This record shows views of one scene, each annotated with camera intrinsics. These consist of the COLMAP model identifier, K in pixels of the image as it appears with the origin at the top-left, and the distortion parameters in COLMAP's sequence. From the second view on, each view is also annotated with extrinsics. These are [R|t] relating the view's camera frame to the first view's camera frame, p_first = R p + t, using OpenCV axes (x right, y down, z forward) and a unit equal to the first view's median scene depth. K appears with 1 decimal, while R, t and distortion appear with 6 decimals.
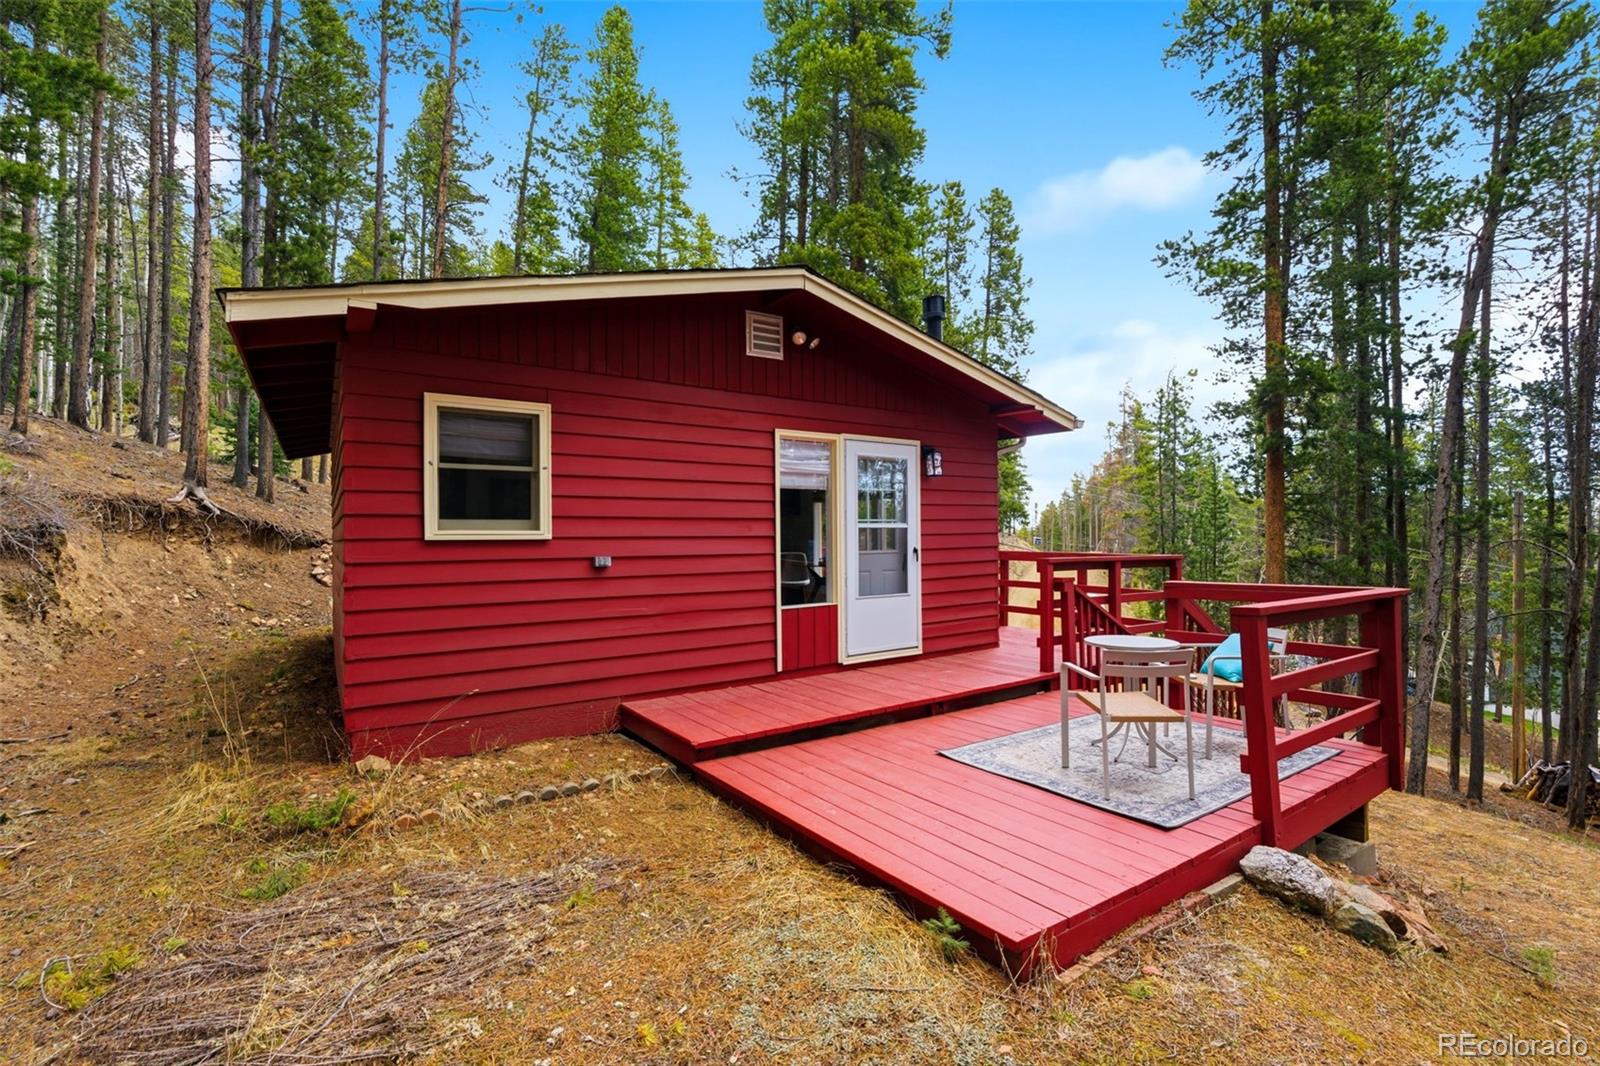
lens RADIAL K [[705.0, 0, 800.0], [0, 705.0, 533.0], [0, 0, 1]] dist [0.000535, 0.000122]
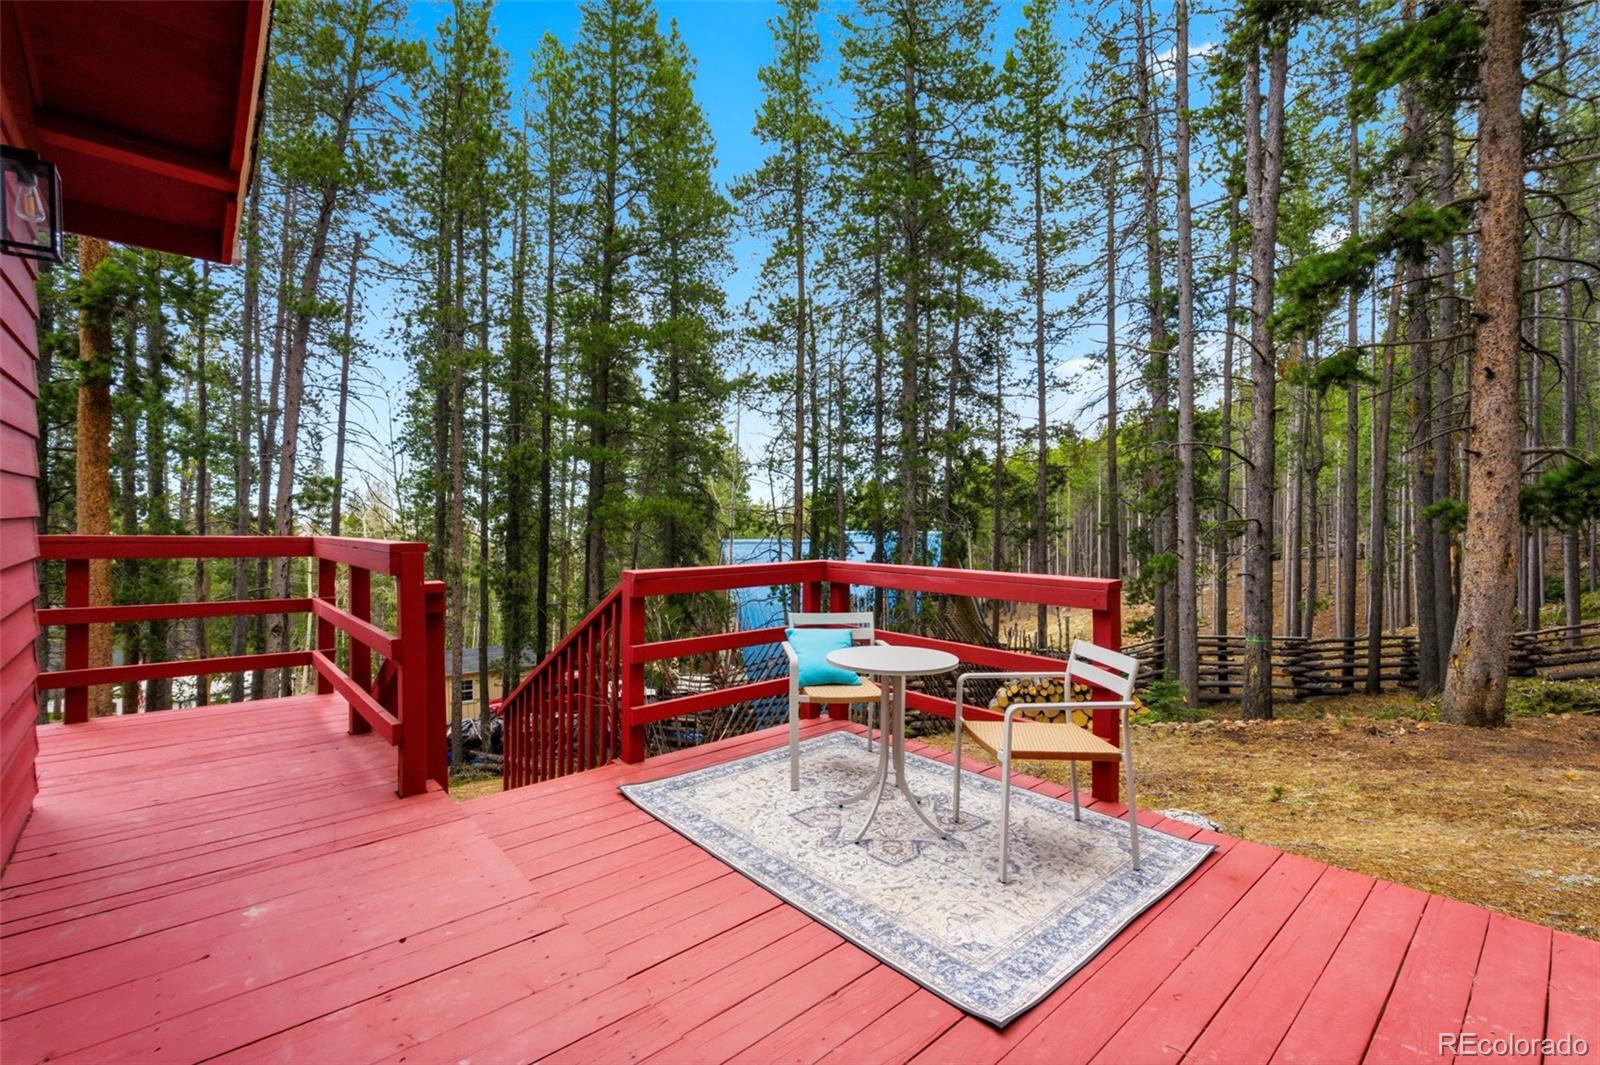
lens RADIAL K [[705.0, 0, 800.0], [0, 705.0, 532.5], [0, 0, 1]] dist [0.000535, 0.000122]
pose [[-0.128413, -0.004068, 0.991712, -0.121915], [-0.013724, 0.999903, 0.002325, 0.023568], [-0.991626, -0.013312, -0.128456, 0.788434]]
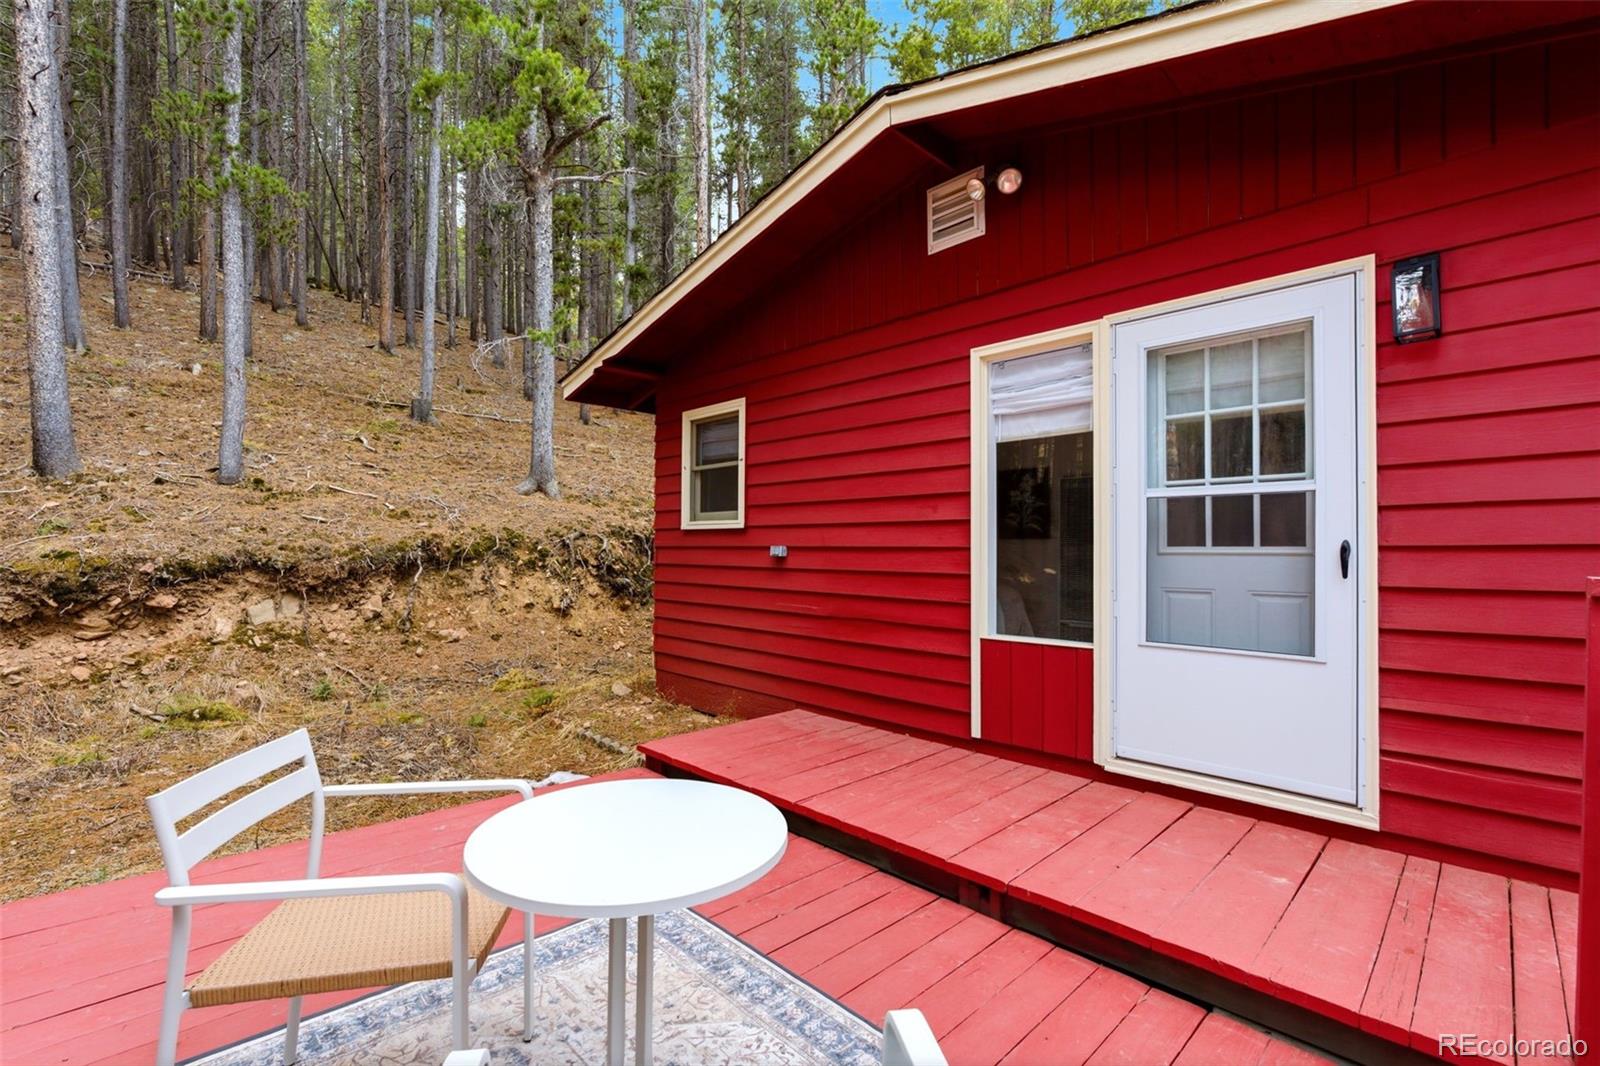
lens RADIAL K [[703.2, 0, 800.6], [0, 703.2, 545.3], [0, 0, 1]] dist [-0.000519, -0.000054]
pose [[0.178902, -0.000510, -0.983867, 0.512540], [-0.006027, 0.999981, -0.001614, 0.026478], [0.983849, 0.006218, 0.178895, 0.681246]]
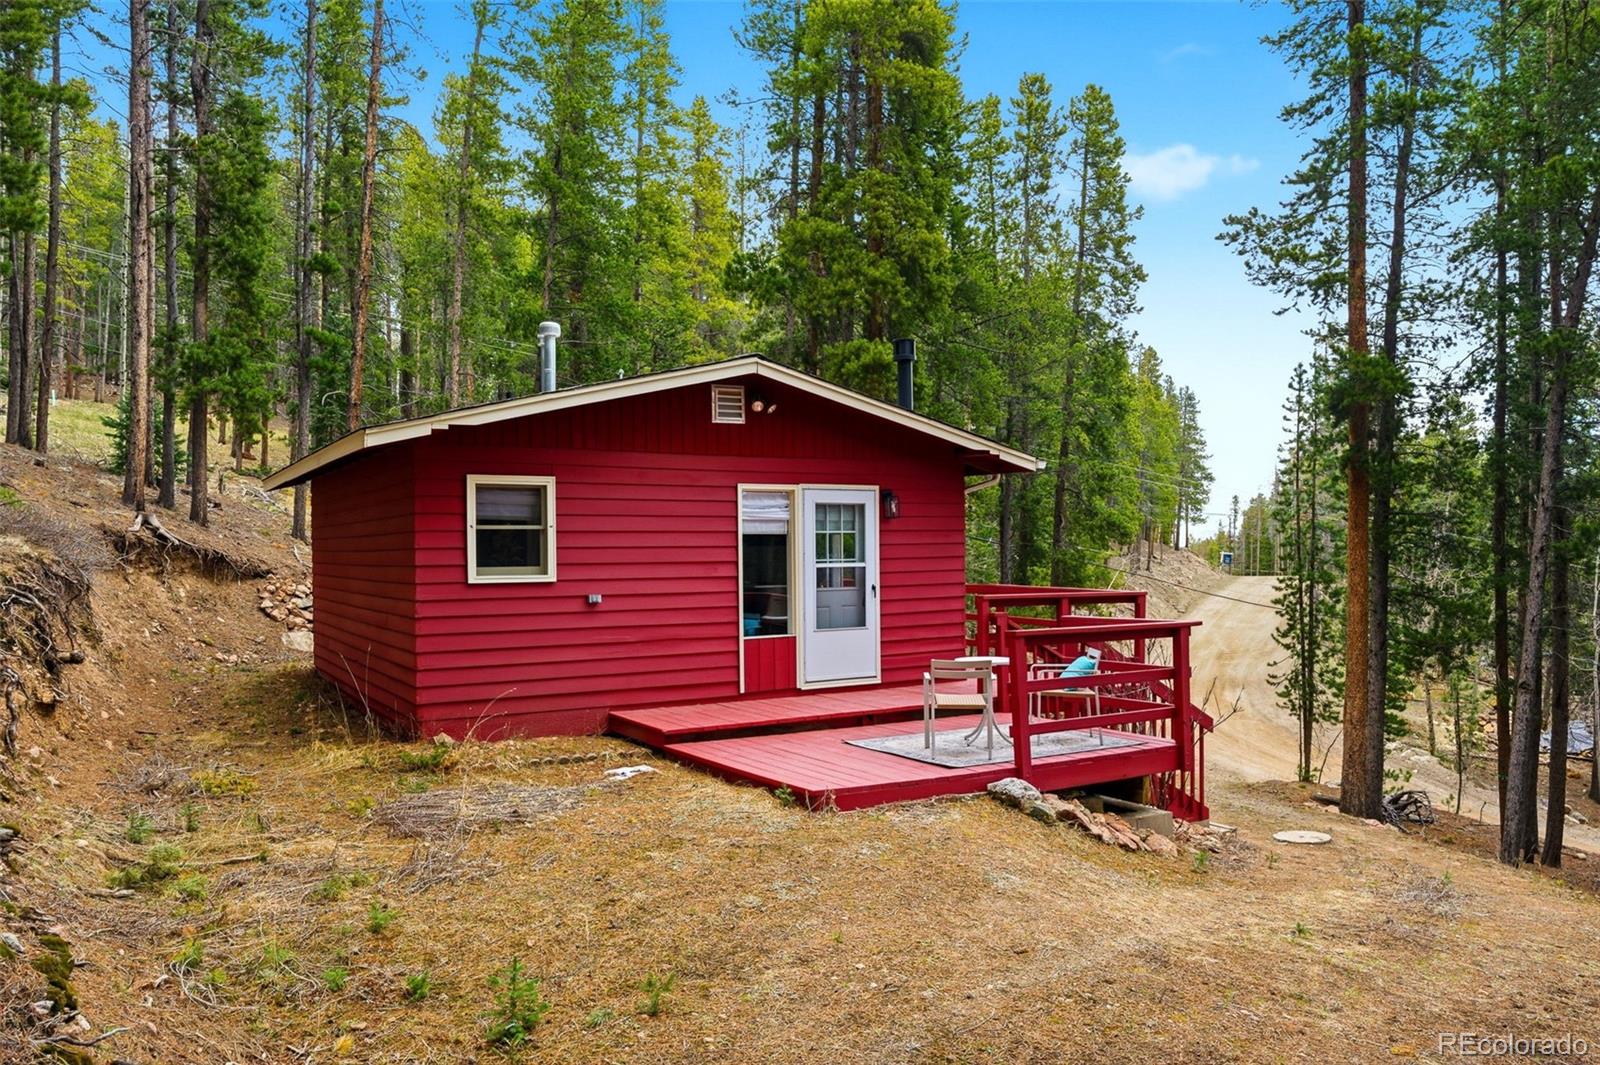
lens RADIAL K [[1151.0, 0, 797.9], [0, 1151.0, 562.5], [0, 0, 1]] dist [-0.000560, 0.001173]
pose [[0.998153, 0.000403, -0.060749, 0.164286], [0.000676, 0.999842, 0.017745, -0.047731], [0.060746, -0.017753, 0.997995, -0.813227]]
